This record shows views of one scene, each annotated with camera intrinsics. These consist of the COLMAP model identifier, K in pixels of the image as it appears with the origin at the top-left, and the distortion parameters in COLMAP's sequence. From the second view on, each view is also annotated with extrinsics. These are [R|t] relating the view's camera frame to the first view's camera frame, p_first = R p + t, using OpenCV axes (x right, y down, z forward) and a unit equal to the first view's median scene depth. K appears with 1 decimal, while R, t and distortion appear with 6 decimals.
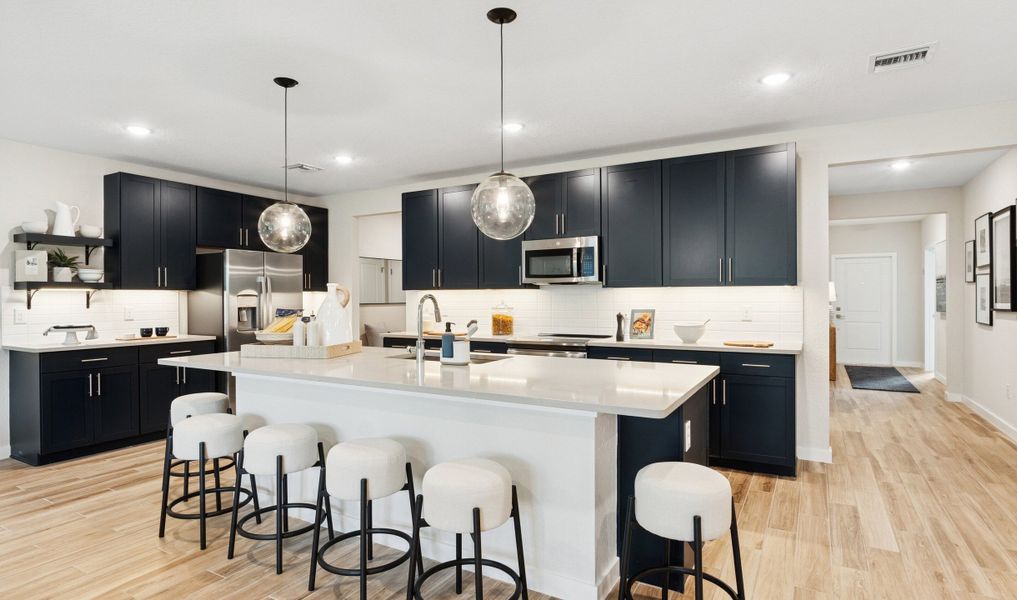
lens RADIAL K [[539.6, 0, 507.0], [0, 539.6, 294.3], [0, 0, 1]] dist [-0.017651, -0.000729]
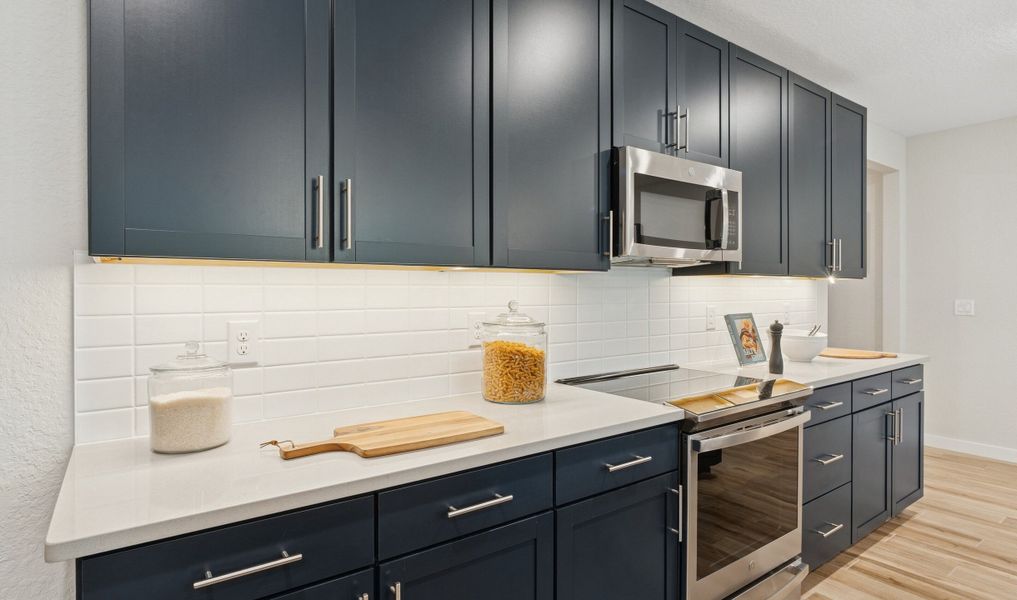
lens RADIAL K [[539.6, 0, 507.0], [0, 539.6, 294.3], [0, 0, 1]] dist [-0.017651, -0.000729]
pose [[0.421419, -0.010103, 0.906810, -0.469930], [-0.007155, 0.999870, 0.014465, 0.001575], [-0.906838, -0.012584, 0.421292, 1.210829]]
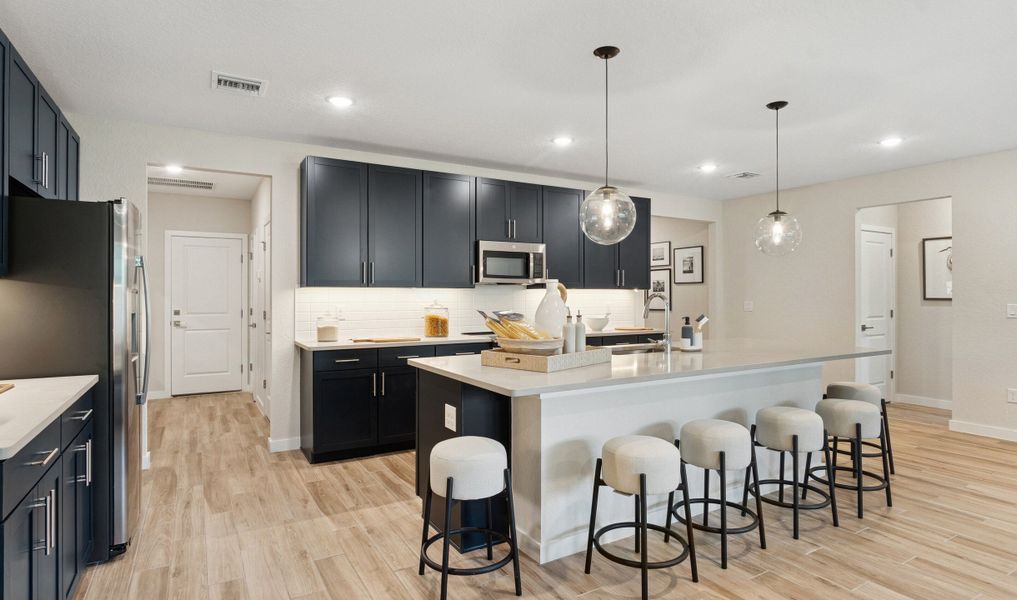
lens RADIAL K [[539.6, 0, 507.0], [0, 539.6, 294.3], [0, 0, 1]] dist [-0.017651, -0.000729]
pose [[0.503517, 0.005036, 0.863971, -1.075622], [-0.001259, 0.999986, -0.005095, 0.007850], [-0.863985, 0.001478, 0.503516, 0.594540]]
